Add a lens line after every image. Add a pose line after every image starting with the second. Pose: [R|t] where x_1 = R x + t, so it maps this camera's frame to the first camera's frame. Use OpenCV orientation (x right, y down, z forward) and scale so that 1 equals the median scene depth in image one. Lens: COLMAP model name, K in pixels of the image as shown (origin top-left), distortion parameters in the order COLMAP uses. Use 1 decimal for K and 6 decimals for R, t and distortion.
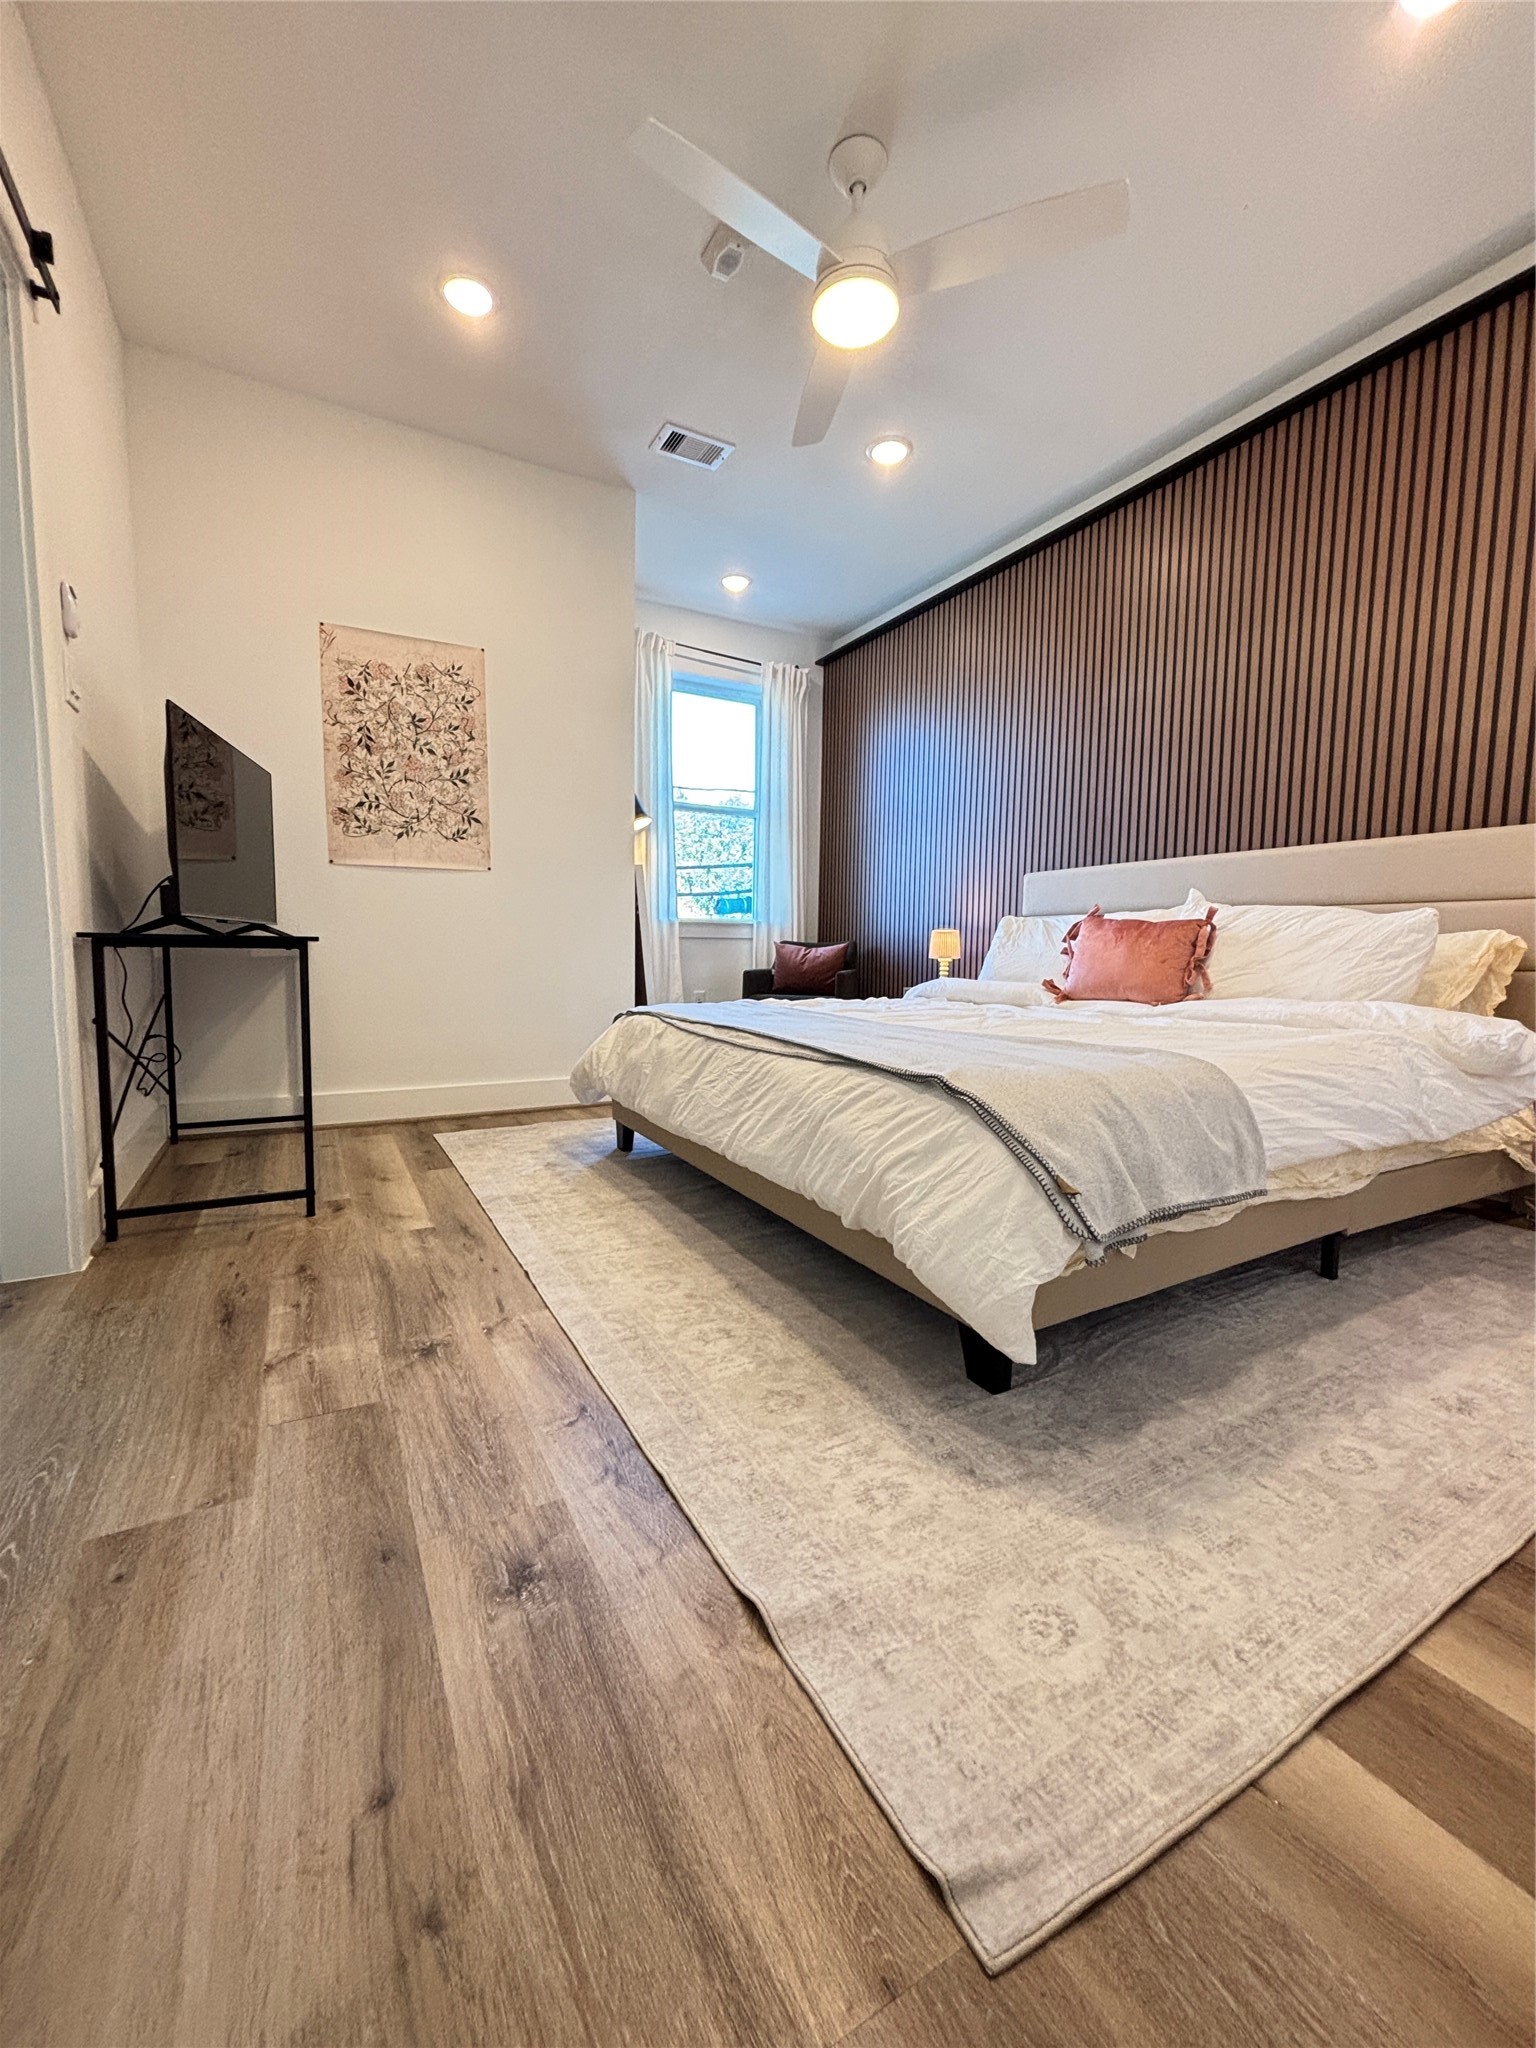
lens RADIAL K [[822.9, 0, 768.0], [0, 822.9, 1024.0], [0, 0, 1]] dist [0.000951, 0.000045]
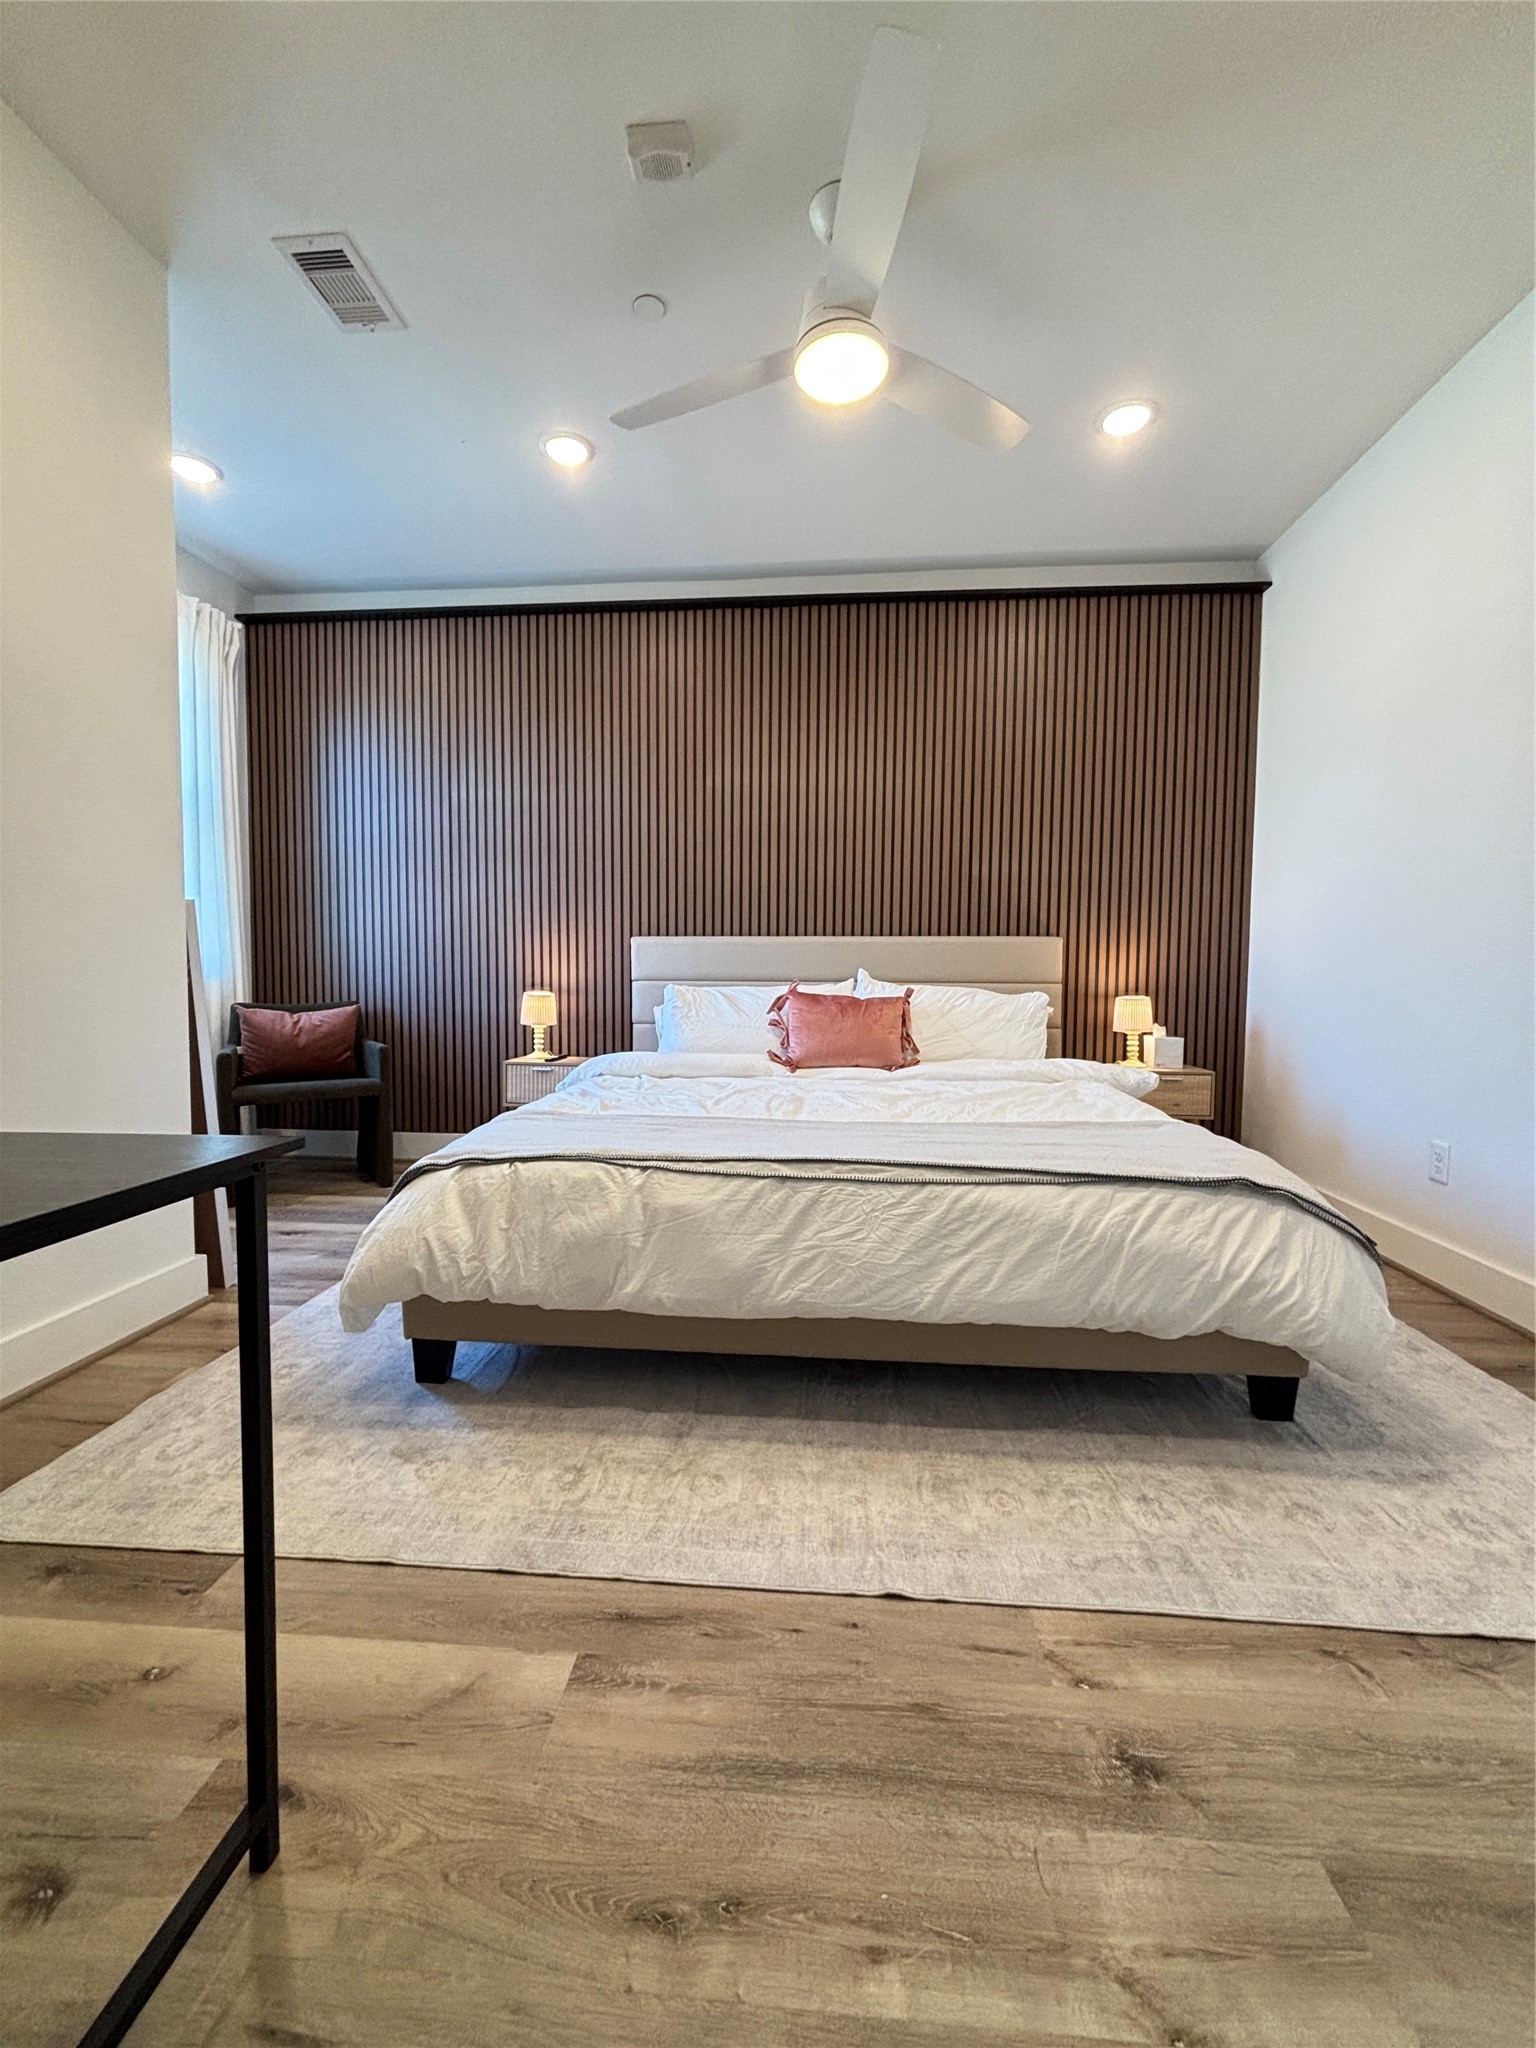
lens RADIAL K [[829.9, 0, 768.0], [0, 829.9, 1024.0], [0, 0, 1]] dist [-0.035022, 0.017861]
pose [[0.555845, -0.051809, 0.829670, -0.779130], [0.074840, 0.997122, 0.012125, -0.150488], [-0.827910, 0.055353, 0.558123, 0.624138]]
